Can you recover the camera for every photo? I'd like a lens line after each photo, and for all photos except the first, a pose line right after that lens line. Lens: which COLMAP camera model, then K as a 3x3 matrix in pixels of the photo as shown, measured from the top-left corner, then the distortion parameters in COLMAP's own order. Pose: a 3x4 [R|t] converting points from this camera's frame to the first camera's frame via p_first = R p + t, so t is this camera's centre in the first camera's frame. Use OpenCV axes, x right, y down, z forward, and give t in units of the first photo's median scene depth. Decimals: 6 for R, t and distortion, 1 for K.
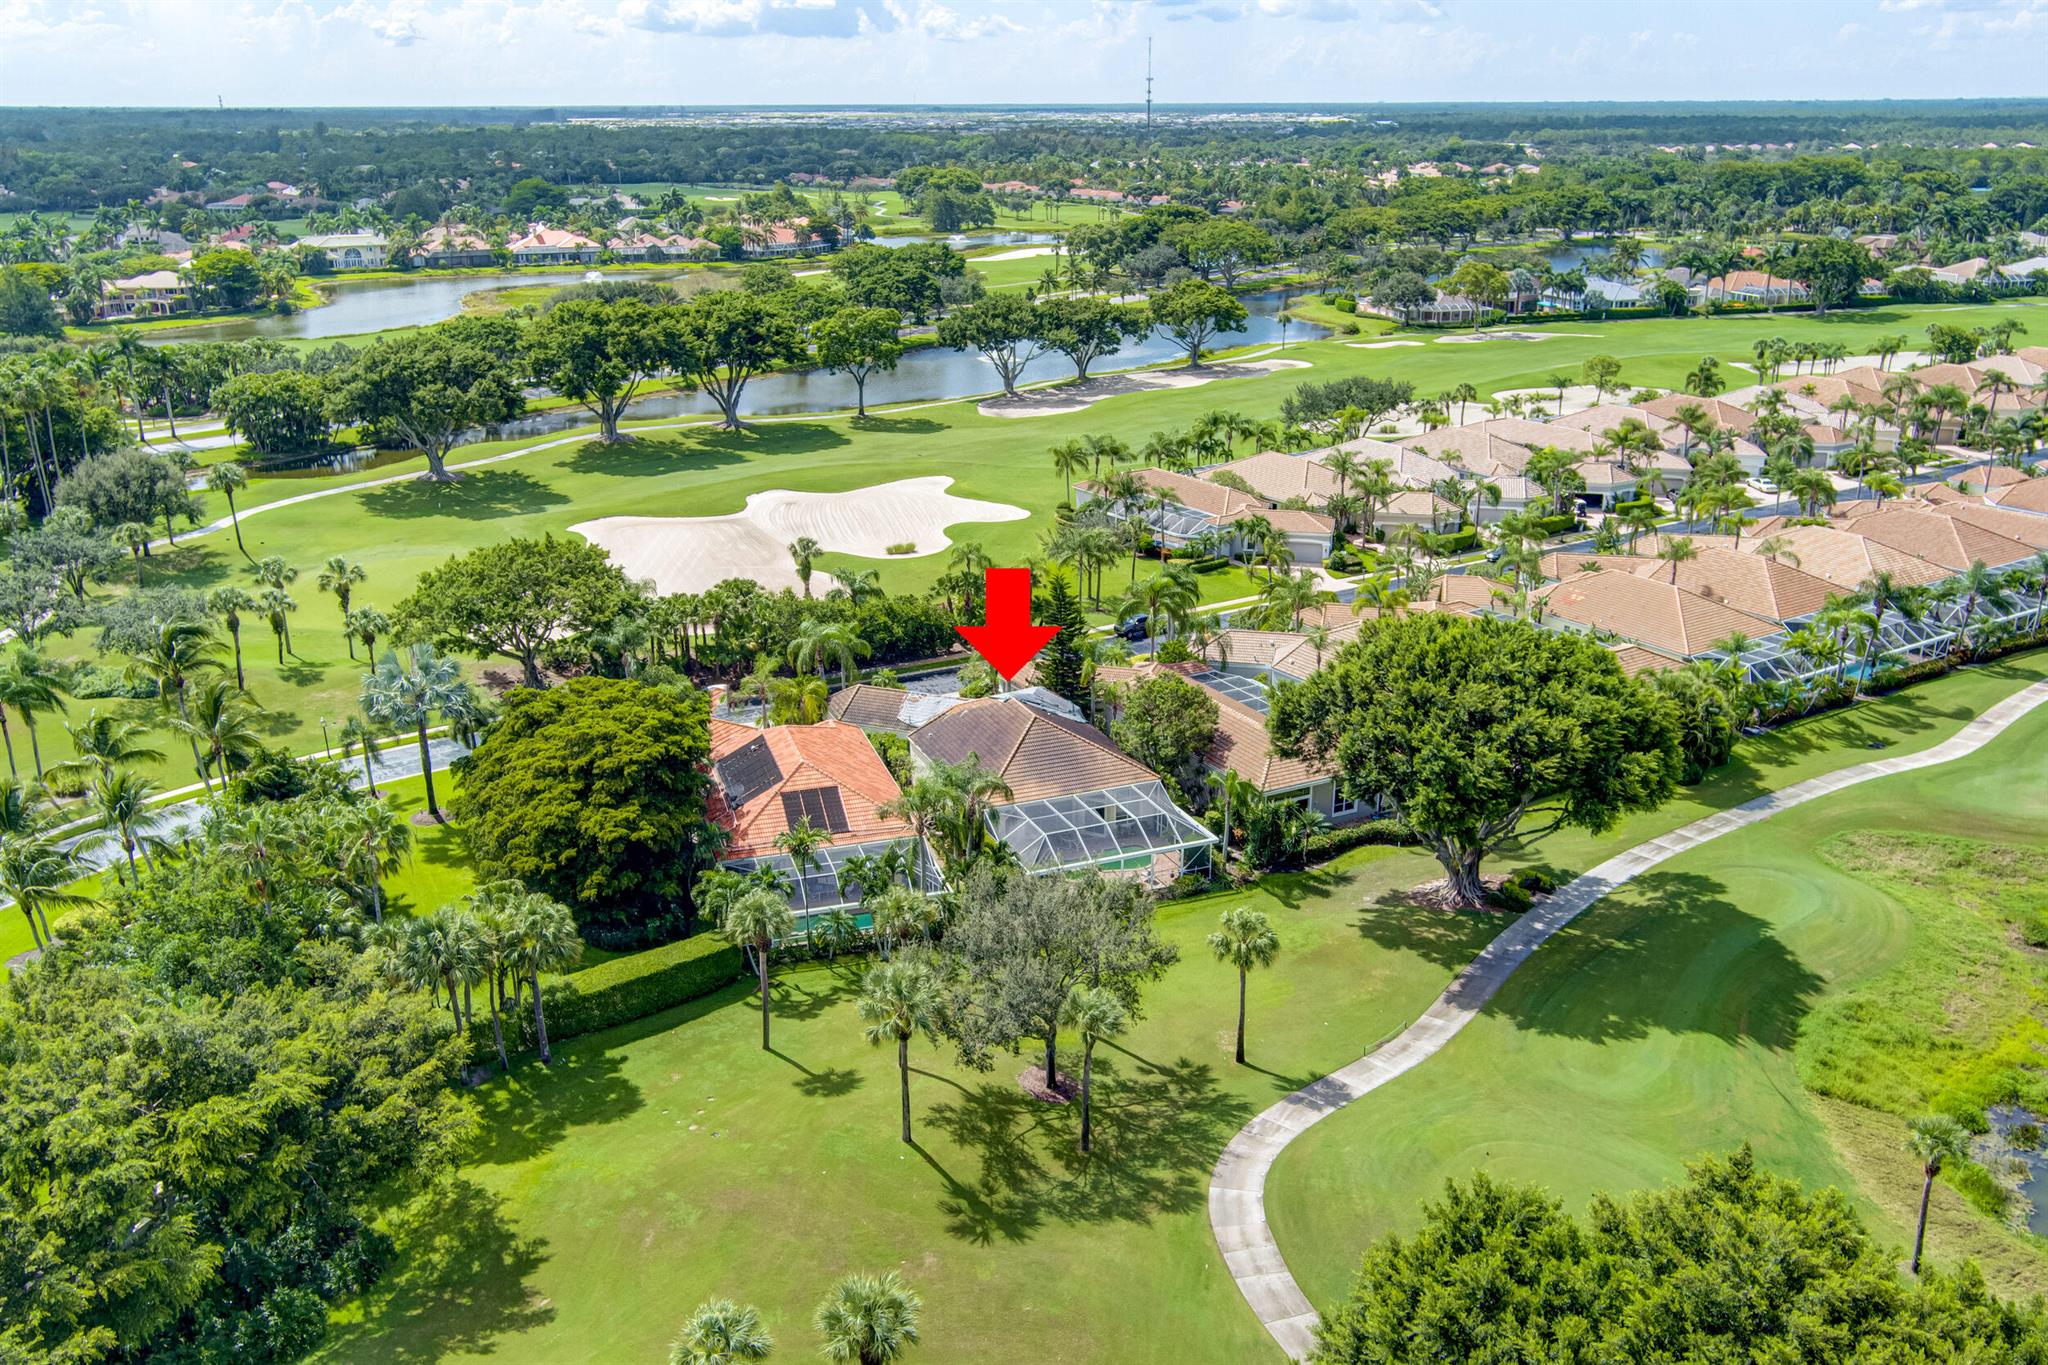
lens RADIAL K [[1719.9, 0, 1024.4], [0, 1719.9, 685.1], [0, 0, 1]] dist [0.012990, 0.002497]
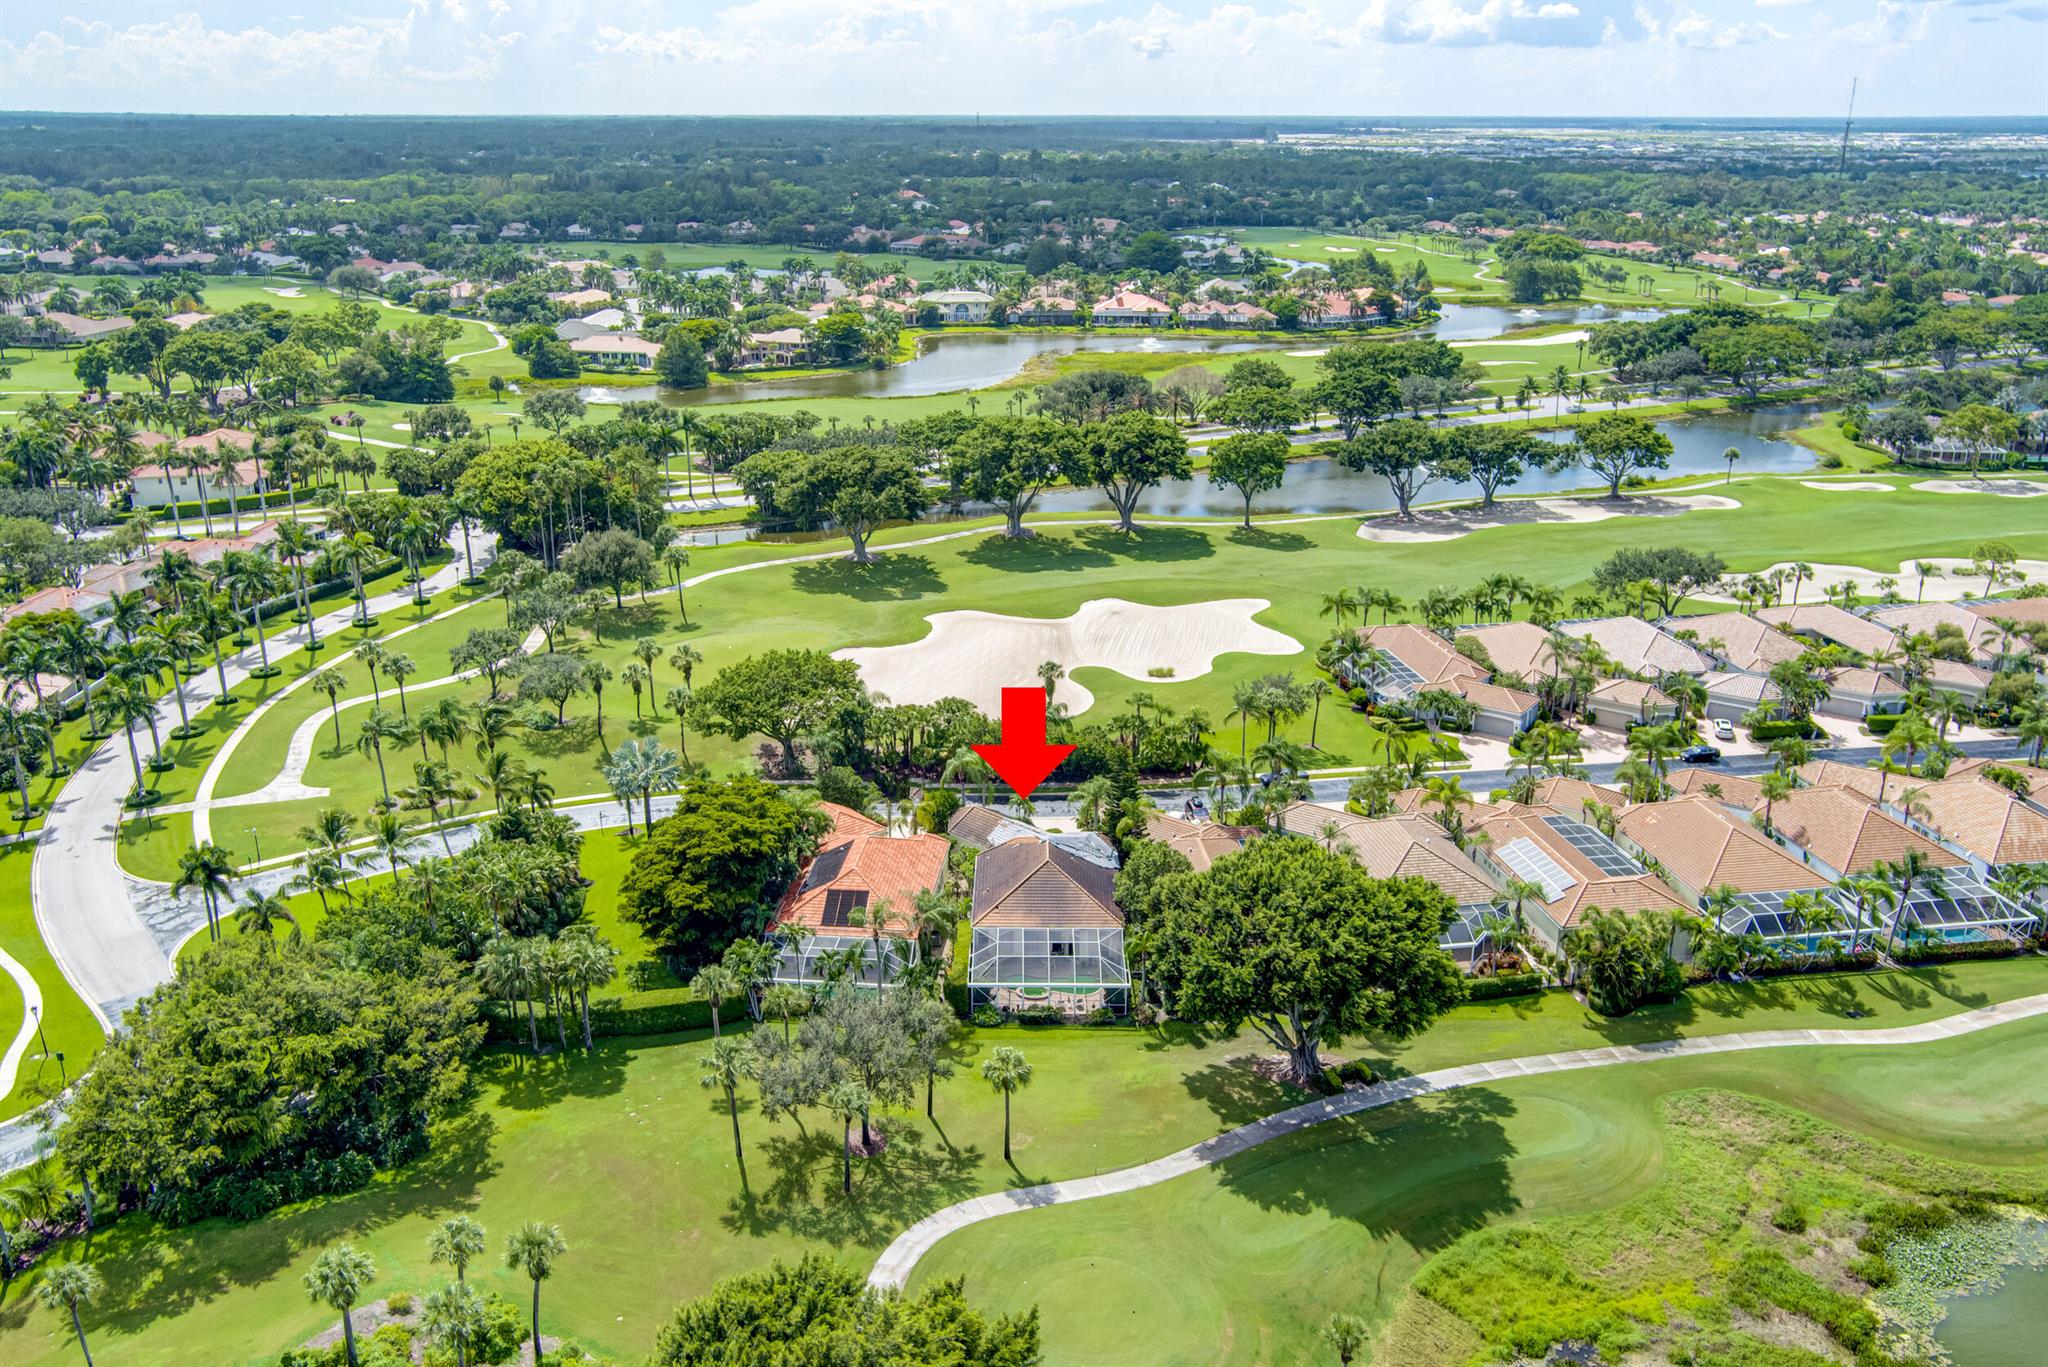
lens RADIAL K [[1719.9, 0, 1024.0], [0, 1719.9, 680.8], [0, 0, 1]] dist [0.012990, 0.002497]
pose [[0.918798, 0.132530, -0.371816, 0.248084], [-0.133305, 0.990791, 0.023744, -0.078809], [0.371538, 0.027749, 0.928003, -0.111917]]
